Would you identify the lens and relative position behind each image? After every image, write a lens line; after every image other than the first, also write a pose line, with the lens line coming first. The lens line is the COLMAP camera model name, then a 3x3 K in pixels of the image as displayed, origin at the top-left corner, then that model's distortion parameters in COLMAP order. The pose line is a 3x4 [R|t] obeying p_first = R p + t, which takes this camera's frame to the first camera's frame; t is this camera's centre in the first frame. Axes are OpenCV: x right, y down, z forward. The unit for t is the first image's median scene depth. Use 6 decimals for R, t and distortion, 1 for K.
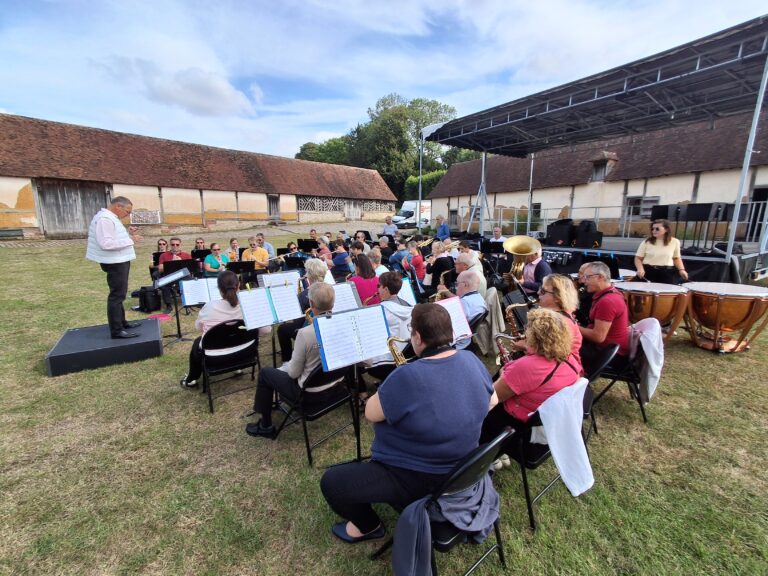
lens RADIAL K [[354.9, 0, 388.5], [0, 354.9, 269.9], [0, 0, 1]] dist [0.010705, -0.005970]
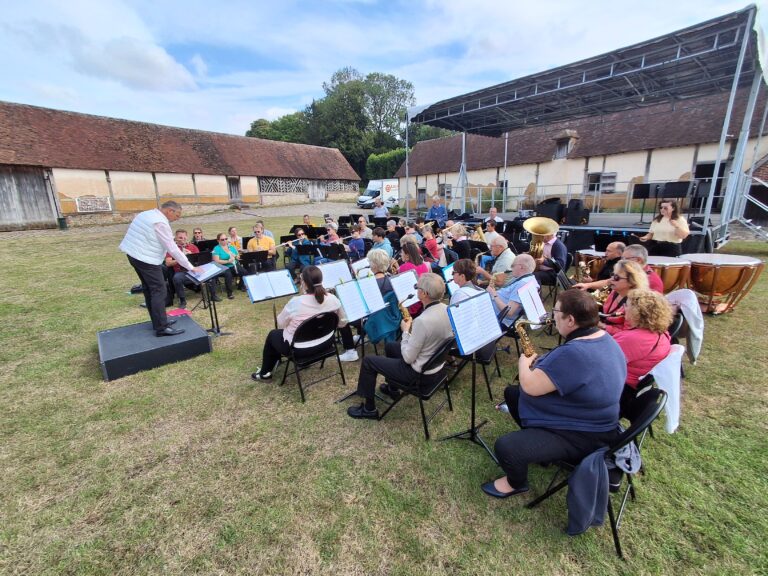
lens RADIAL K [[354.9, 0, 387.5], [0, 354.9, 270.3], [0, 0, 1]] dist [0.010705, -0.005970]
pose [[0.993100, -0.047442, 0.107246, -0.125063], [0.040997, 0.997263, 0.061526, -0.013875], [-0.109872, -0.056705, 0.992327, -0.015491]]
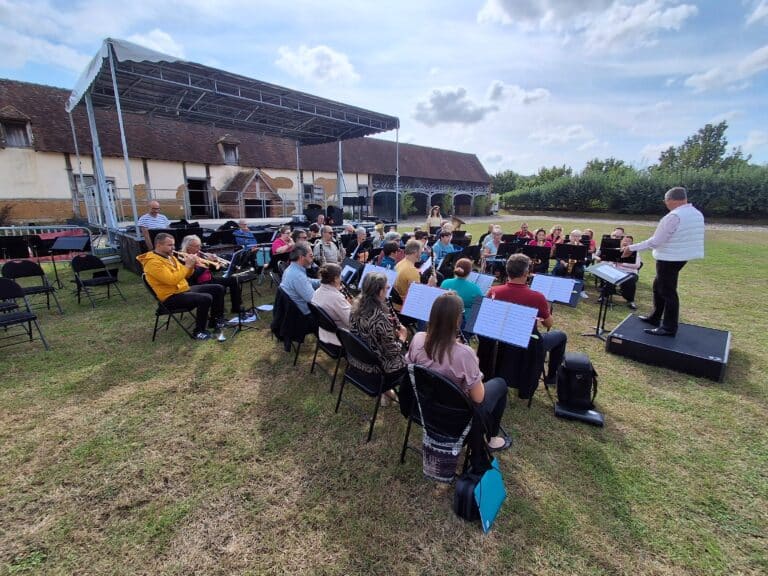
lens RADIAL K [[354.9, 0, 386.7], [0, 354.9, 284.0], [0, 0, 1]] dist [0.010705, -0.005970]
pose [[-0.229152, -0.210624, 0.950330, -0.931454], [0.129076, 0.961112, 0.244137, -0.143785], [-0.964795, 0.178609, -0.193054, 1.132460]]
